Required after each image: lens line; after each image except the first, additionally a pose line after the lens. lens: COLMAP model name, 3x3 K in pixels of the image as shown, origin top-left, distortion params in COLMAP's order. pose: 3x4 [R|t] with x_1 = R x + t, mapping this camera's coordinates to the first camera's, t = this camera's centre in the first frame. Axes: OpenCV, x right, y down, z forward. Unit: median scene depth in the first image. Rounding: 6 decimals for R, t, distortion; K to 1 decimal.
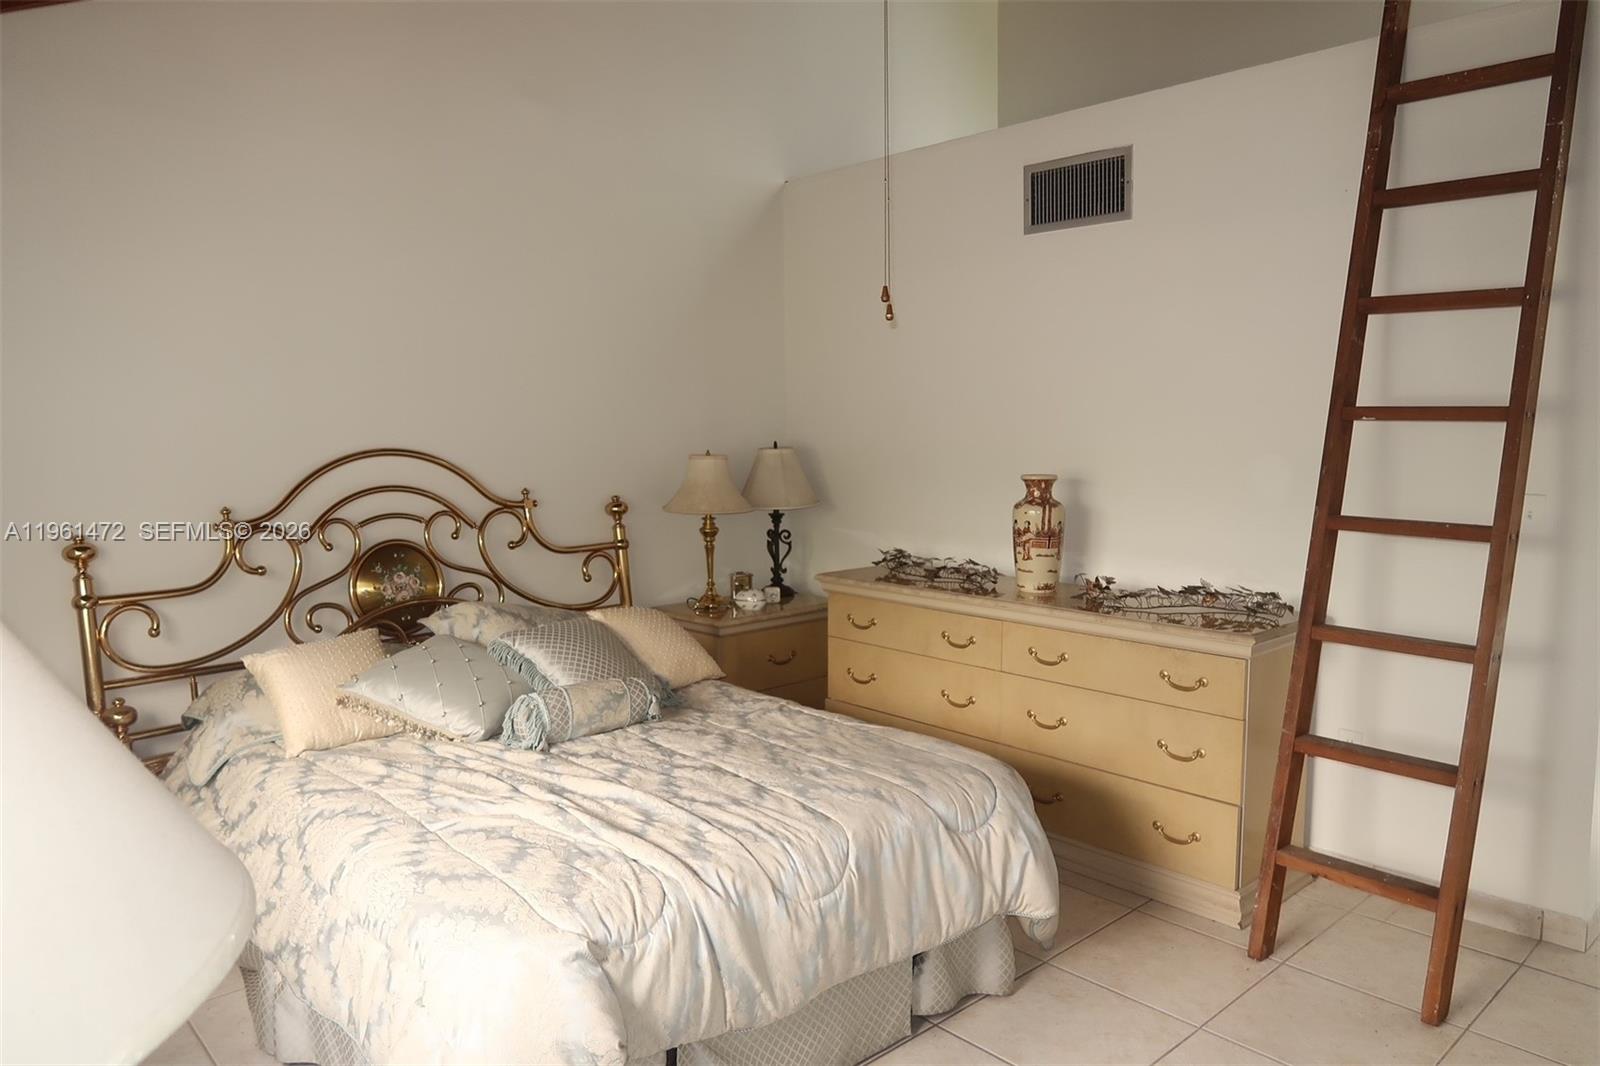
lens RADIAL K [[1100.9, 0, 800.0], [0, 1100.9, 533.0], [0, 0, 1]] dist [-0.024376, -0.001680]
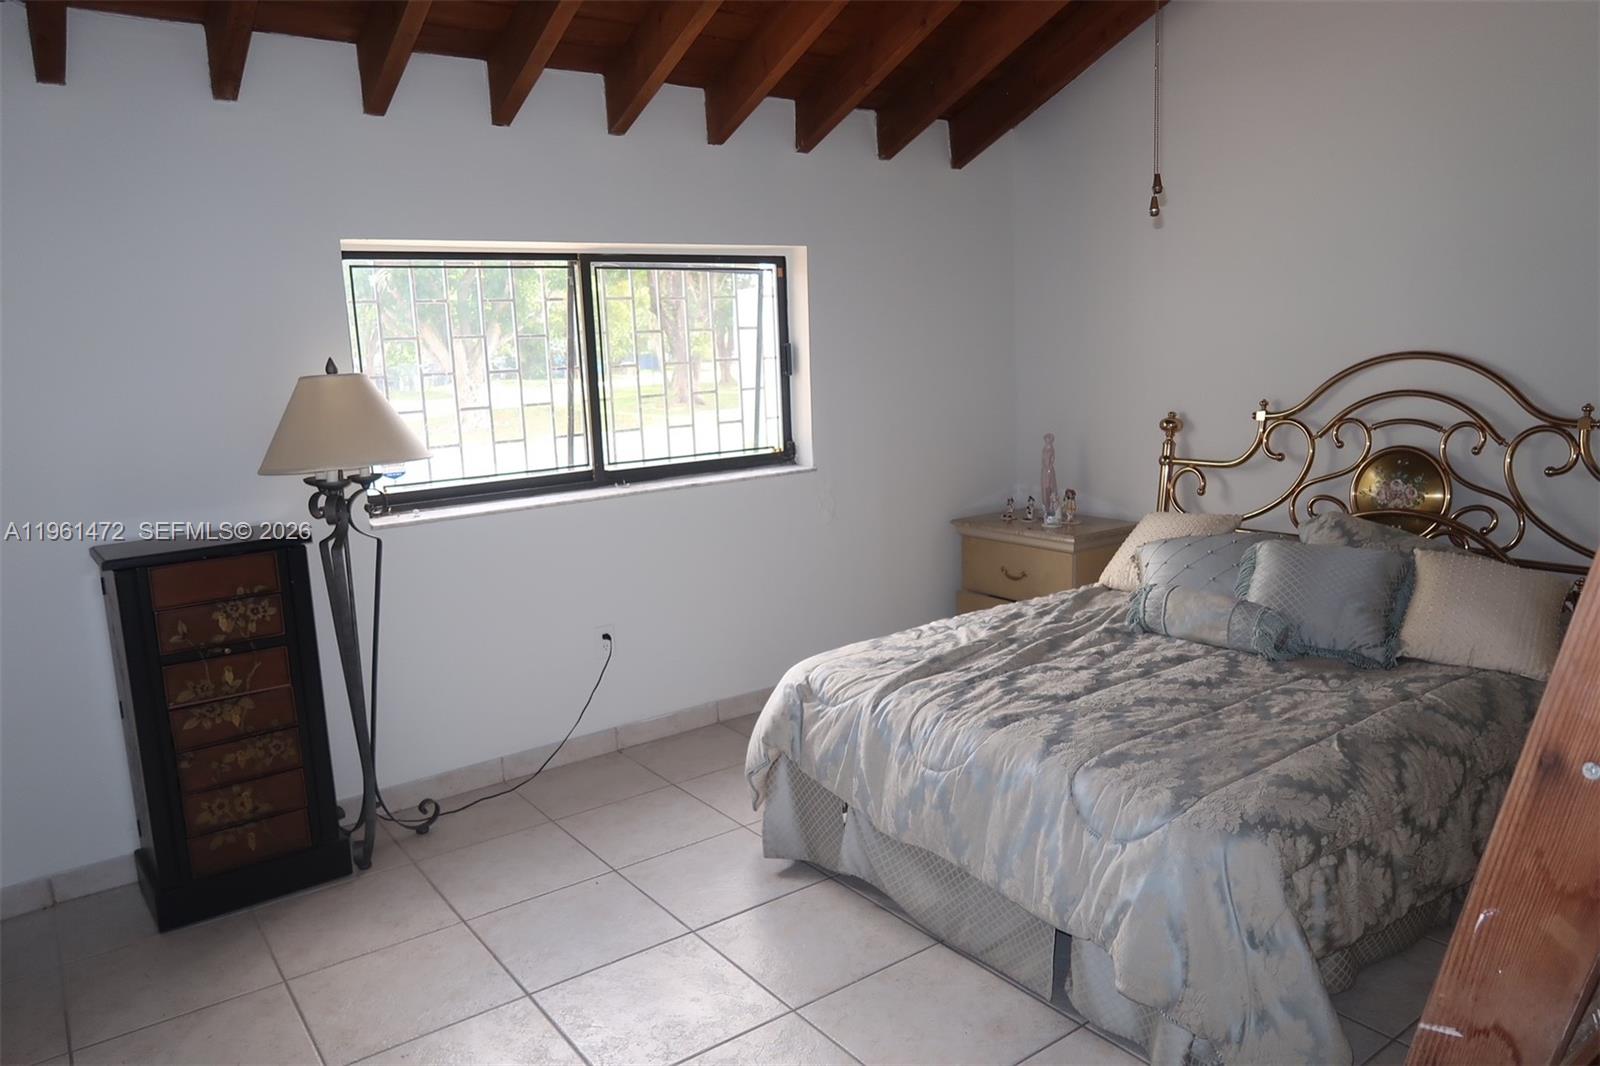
lens RADIAL K [[1100.9, 0, 800.0], [0, 1100.9, 533.0], [0, 0, 1]] dist [-0.024376, -0.001680]
pose [[-0.111474, 0.180509, -0.977236, 0.683428], [-0.062473, 0.980147, 0.188173, -0.070128], [0.991802, 0.082027, -0.097984, 0.594622]]
